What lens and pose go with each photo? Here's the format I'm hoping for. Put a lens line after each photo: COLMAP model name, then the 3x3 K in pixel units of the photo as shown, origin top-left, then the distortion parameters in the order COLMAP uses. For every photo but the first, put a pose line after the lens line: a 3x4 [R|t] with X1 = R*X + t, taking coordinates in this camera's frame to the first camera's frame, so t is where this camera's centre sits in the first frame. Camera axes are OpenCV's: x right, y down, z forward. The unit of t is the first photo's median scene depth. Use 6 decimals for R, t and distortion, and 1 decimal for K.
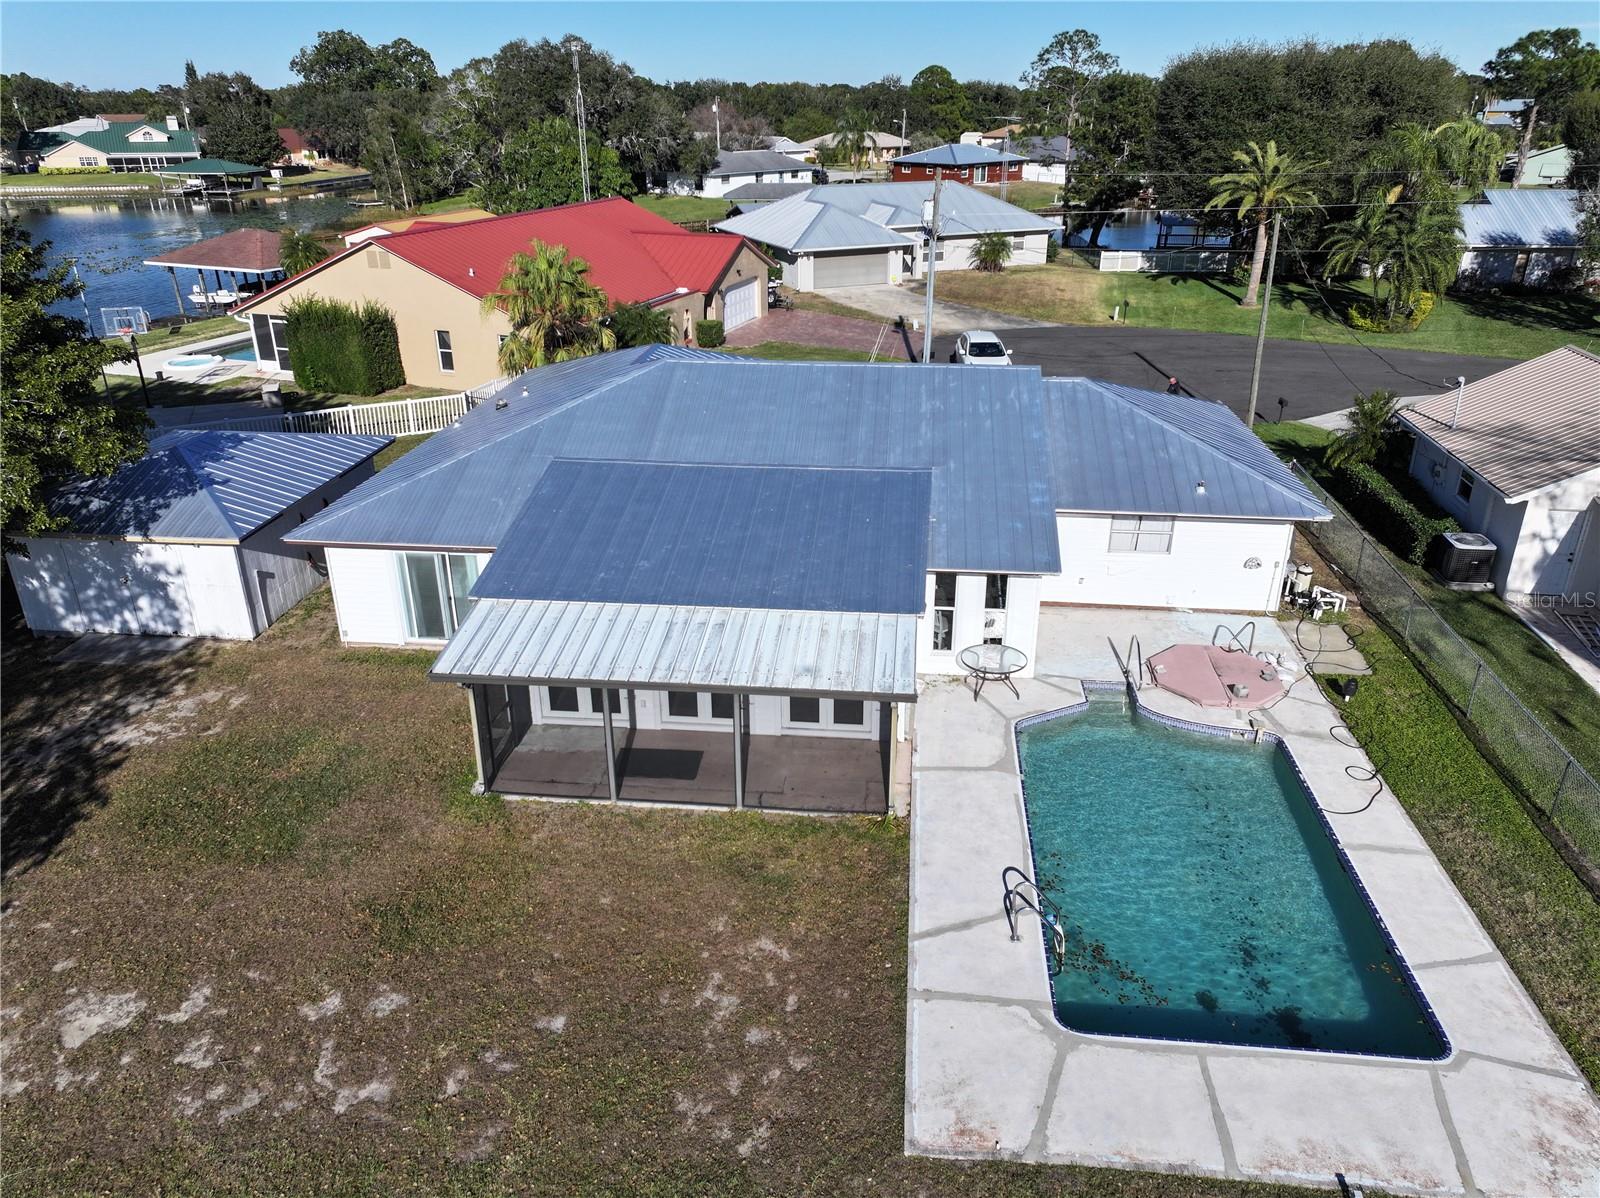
lens RADIAL K [[1125.6, 0, 808.3], [0, 1125.6, 590.3], [0, 0, 1]] dist [-0.001704, 0.015941]
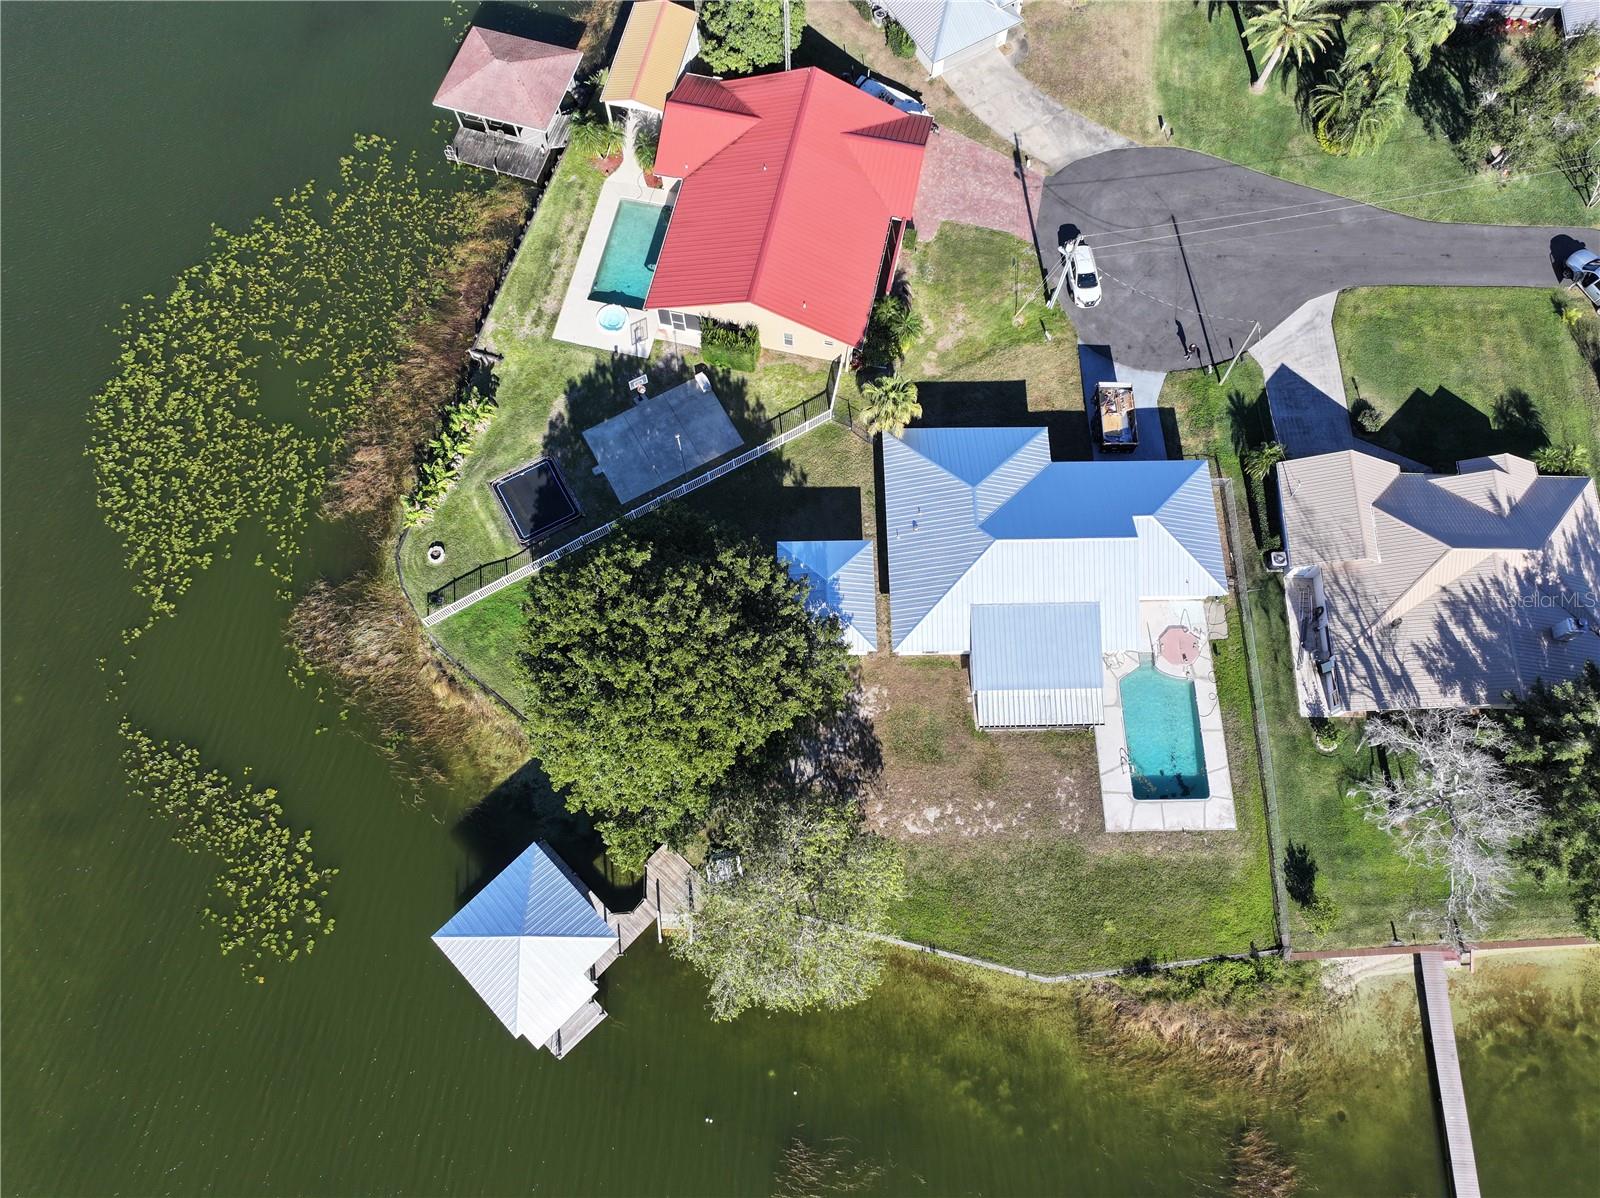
lens RADIAL K [[1175.7, 0, 799.4], [0, 1175.7, 556.8], [0, 0, 1]] dist [0.000832, 0.000177]
pose [[0.993636, -0.105479, 0.039508, -0.430127], [0.046262, 0.701991, 0.710682, -1.327833], [-0.102696, -0.704332, 0.702403, -0.557648]]
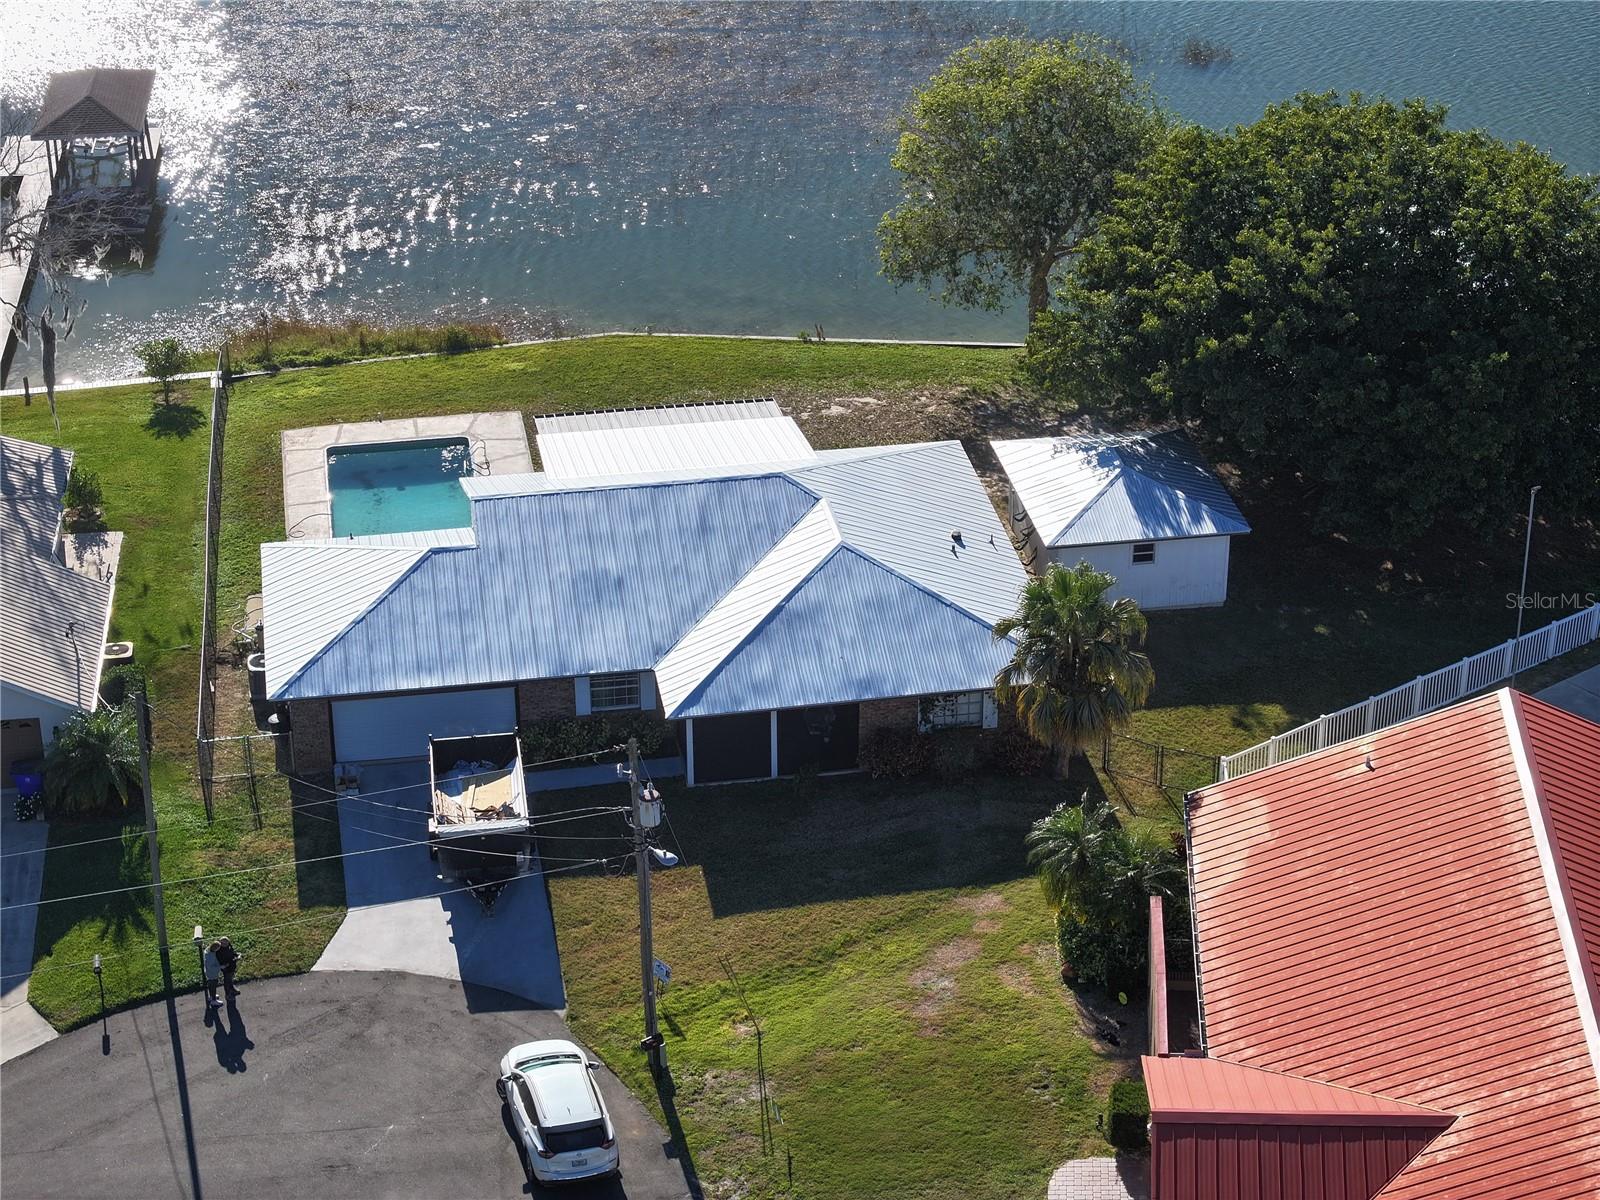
lens RADIAL K [[3220.6, 0, 793.8], [0, 3220.6, 600.5], [0, 0, 1]] dist [-0.151634, 0.000000]
pose [[-0.967170, 0.121236, -0.223347, 0.394973], [-0.096792, 0.636888, 0.764856, -1.695344], [0.234975, 0.761364, -0.604244, 1.962052]]
